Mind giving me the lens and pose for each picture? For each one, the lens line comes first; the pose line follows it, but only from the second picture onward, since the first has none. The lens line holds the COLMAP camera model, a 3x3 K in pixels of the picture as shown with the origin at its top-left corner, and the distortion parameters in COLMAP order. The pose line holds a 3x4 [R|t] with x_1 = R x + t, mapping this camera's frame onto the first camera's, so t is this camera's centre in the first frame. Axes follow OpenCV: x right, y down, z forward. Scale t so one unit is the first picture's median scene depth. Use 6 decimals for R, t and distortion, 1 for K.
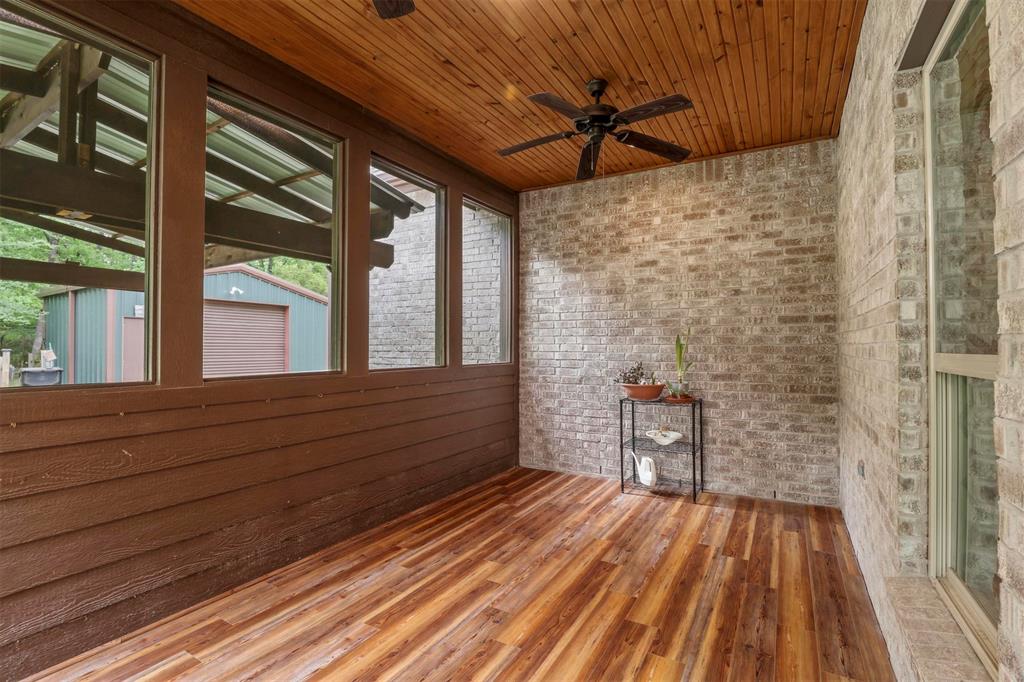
lens RADIAL K [[470.9, 0, 507.3], [0, 470.9, 342.9], [0, 0, 1]] dist [-0.032047, 0.003422]
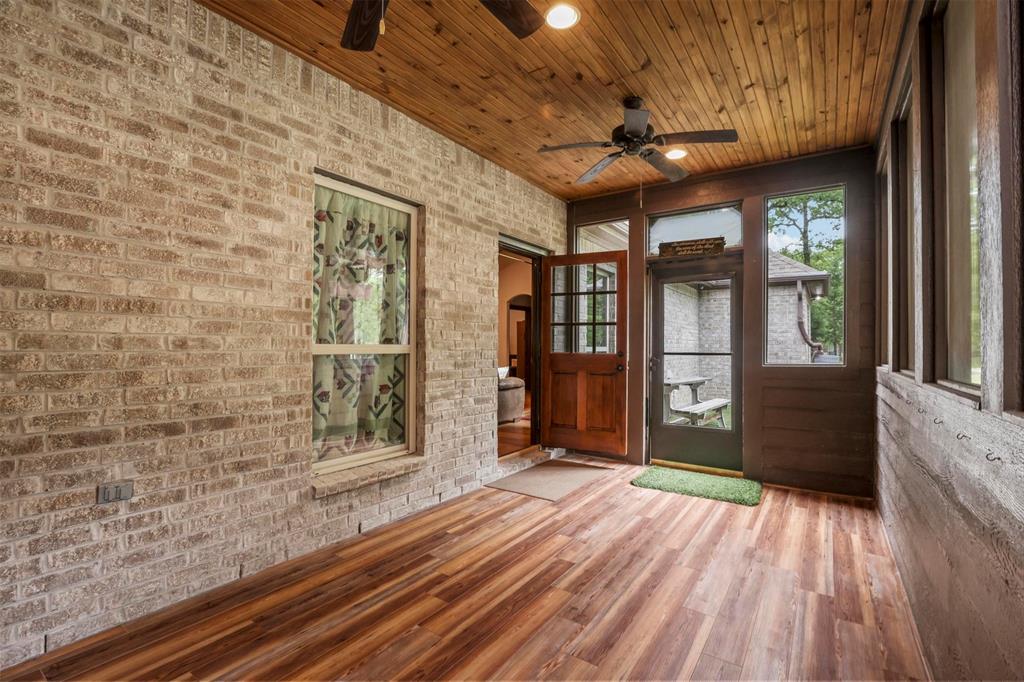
lens RADIAL K [[470.9, 0, 510.4], [0, 470.9, 339.3], [0, 0, 1]] dist [-0.032047, 0.003422]
pose [[-0.998162, -0.003271, 0.060519, 0.049014], [-0.004815, 0.999666, -0.025380, 0.029307], [-0.060416, -0.025625, -0.997844, 1.779427]]
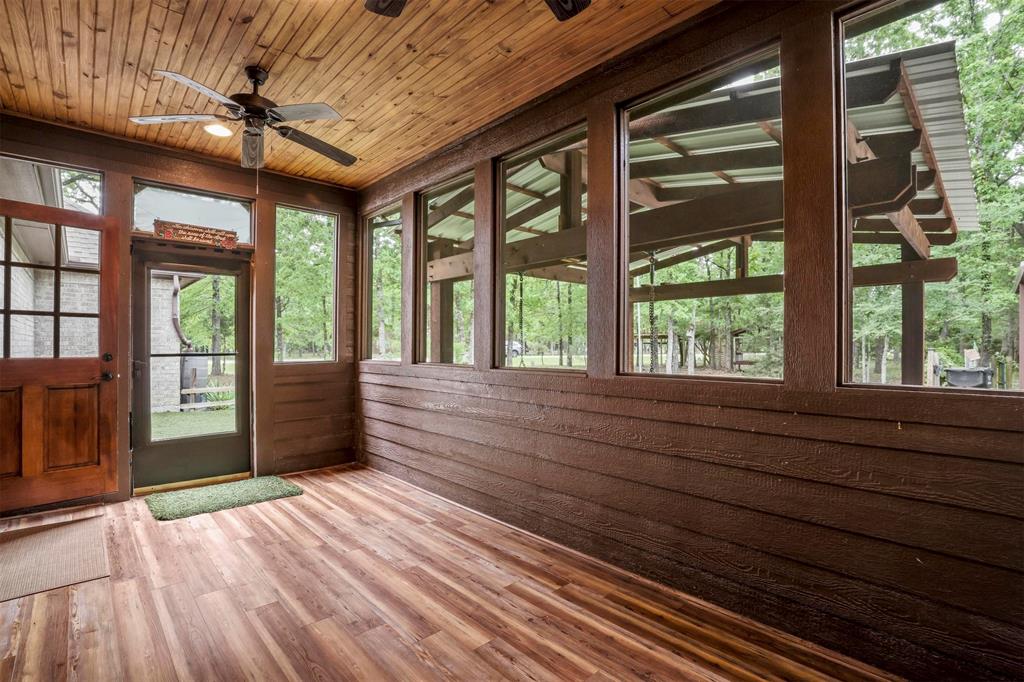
lens RADIAL K [[470.9, 0, 517.3], [0, 470.9, 345.9], [0, 0, 1]] dist [-0.032047, 0.003422]
pose [[-0.262513, 0.001980, -0.964926, 0.726365], [0.006180, 0.999981, 0.000371, 0.010986], [0.964909, -0.005866, -0.262520, 1.387432]]
